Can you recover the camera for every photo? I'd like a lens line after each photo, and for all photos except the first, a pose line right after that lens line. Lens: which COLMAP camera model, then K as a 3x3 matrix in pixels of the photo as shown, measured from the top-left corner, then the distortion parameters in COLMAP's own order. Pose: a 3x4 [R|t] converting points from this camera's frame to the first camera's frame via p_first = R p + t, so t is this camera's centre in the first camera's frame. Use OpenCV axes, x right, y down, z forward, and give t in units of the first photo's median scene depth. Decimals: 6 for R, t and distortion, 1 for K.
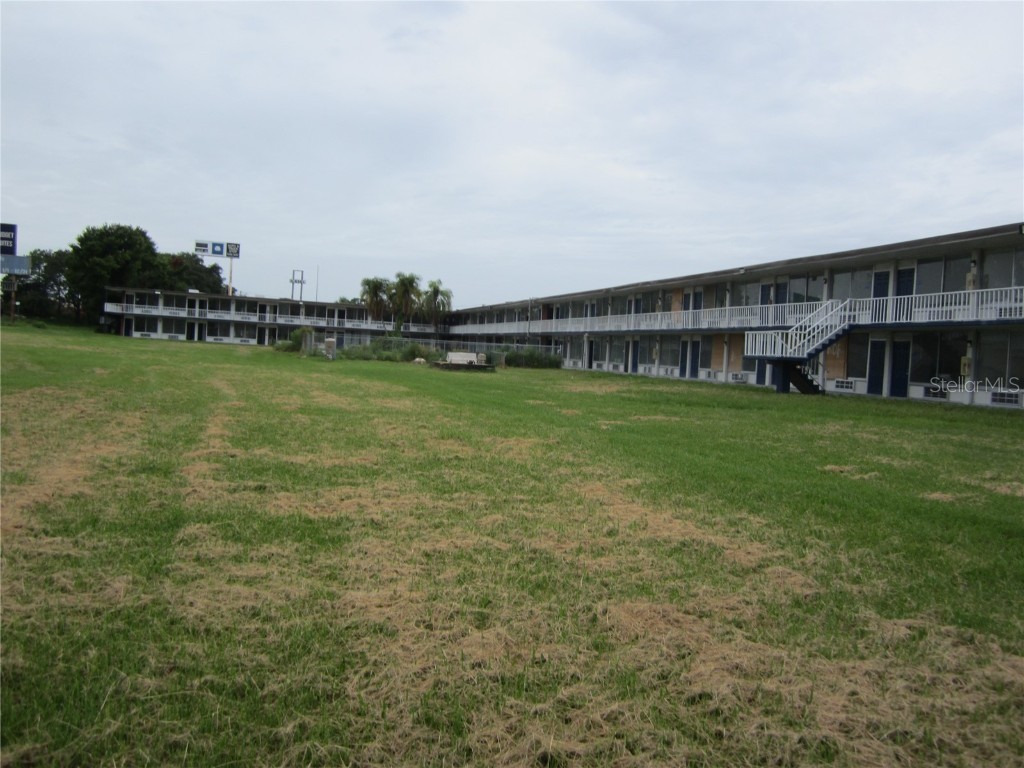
lens RADIAL K [[858.5, 0, 510.3], [0, 858.5, 387.9], [0, 0, 1]] dist [-0.031627, 0.020113]
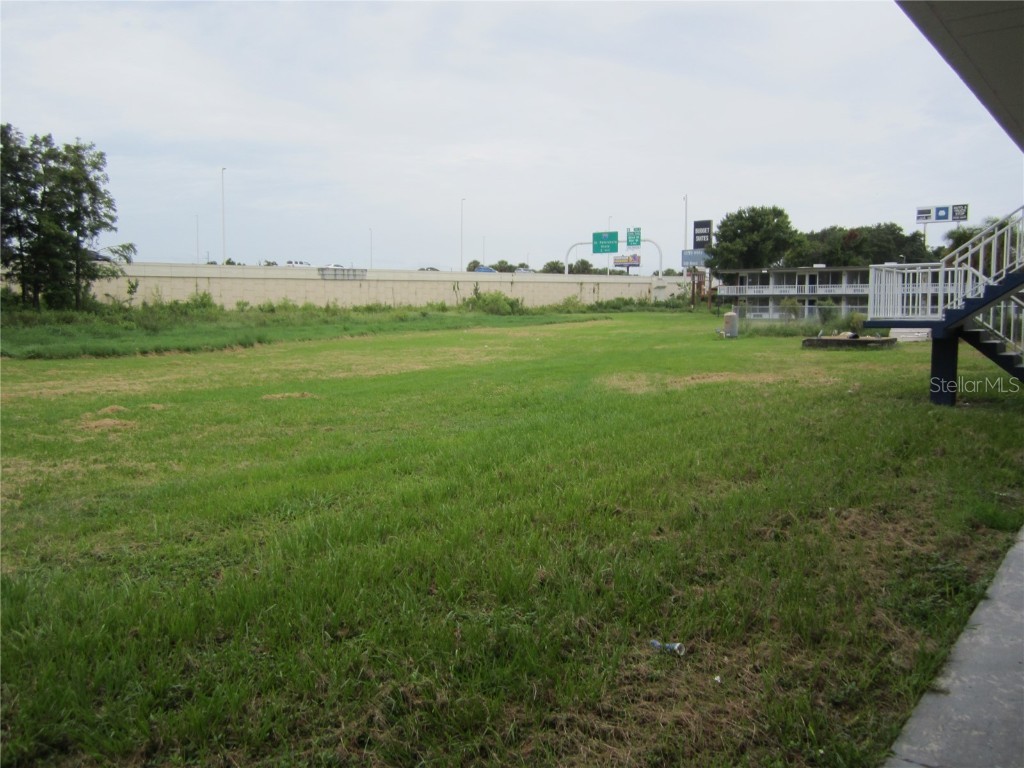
lens RADIAL K [[858.5, 0, 508.7], [0, 858.5, 387.5], [0, 0, 1]] dist [-0.031627, 0.020113]
pose [[0.592665, 0.012133, -0.805358, 0.180392], [0.005291, 0.999806, 0.018957, 0.000234], [0.805432, -0.015496, 0.592486, 0.171022]]
